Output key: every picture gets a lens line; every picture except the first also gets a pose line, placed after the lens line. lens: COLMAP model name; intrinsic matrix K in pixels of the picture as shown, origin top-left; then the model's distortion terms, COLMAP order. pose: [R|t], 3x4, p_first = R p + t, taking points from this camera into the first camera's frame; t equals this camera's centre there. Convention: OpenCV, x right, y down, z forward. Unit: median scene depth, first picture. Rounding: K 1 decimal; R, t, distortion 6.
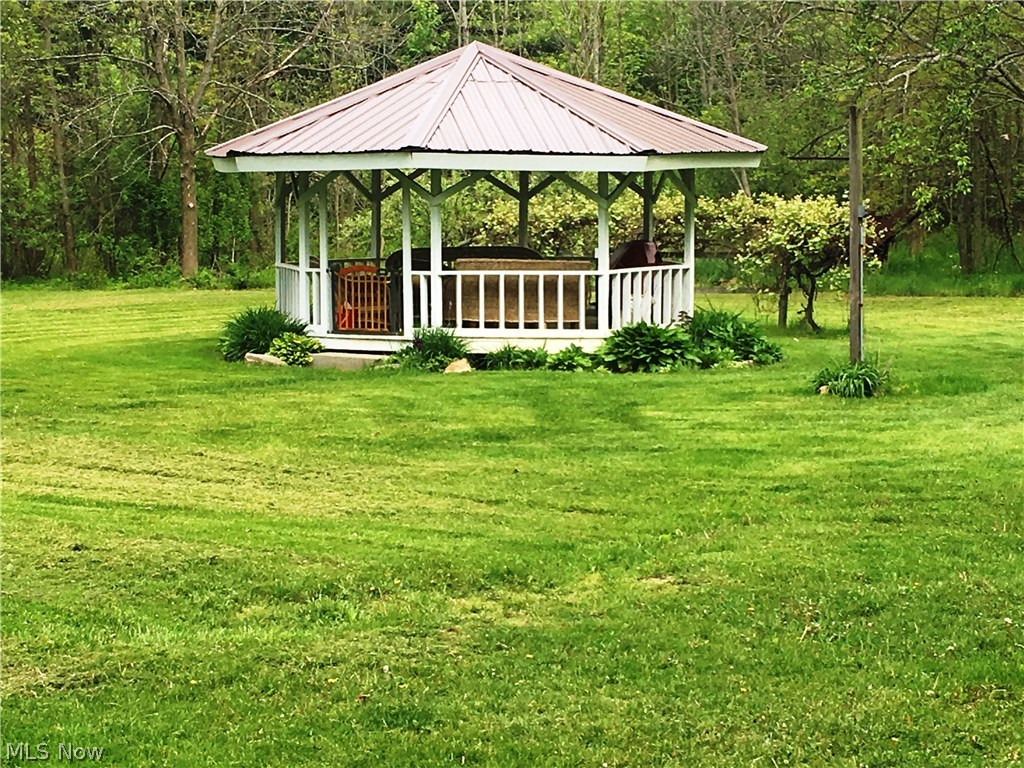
lens RADIAL K [[2356.6, 0, 511.6], [0, 2356.6, 384.2], [0, 0, 1]] dist [0.073688, 0.000000]
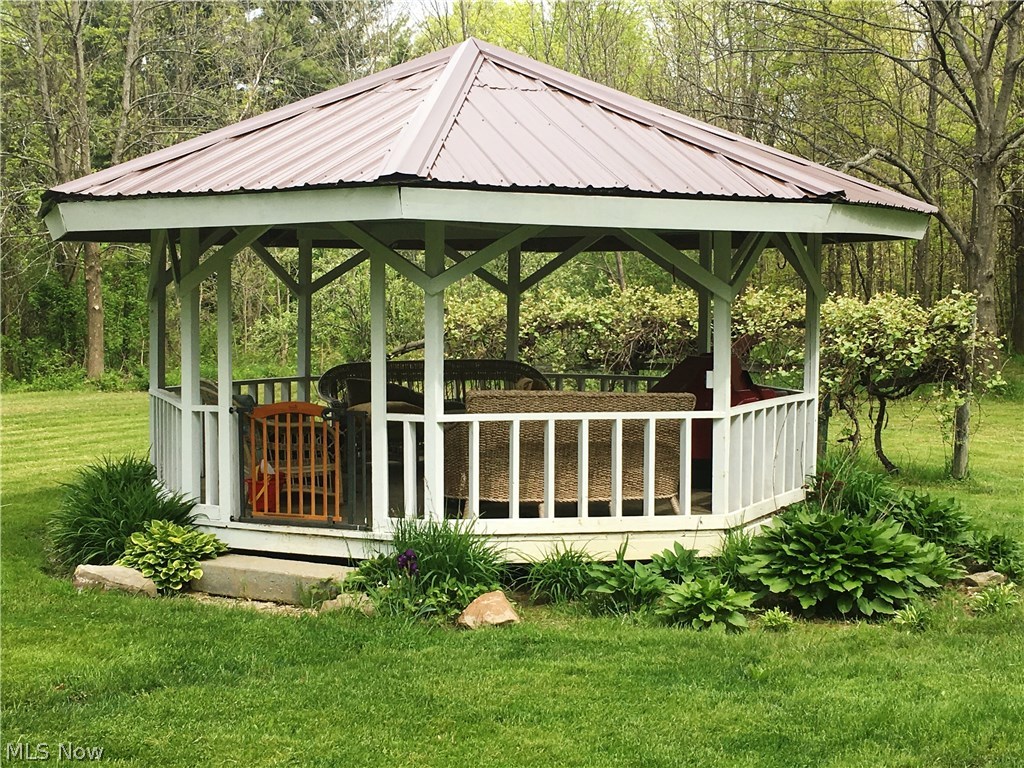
lens RADIAL K [[1512.6, 0, 513.7], [0, 1512.6, 384.1], [0, 0, 1]] dist [0.082410, 0.000000]
pose [[0.994777, -0.000996, 0.102063, -0.048598], [0.004060, 0.999547, -0.029814, -0.043852], [-0.101988, 0.030073, 0.994331, 0.640141]]
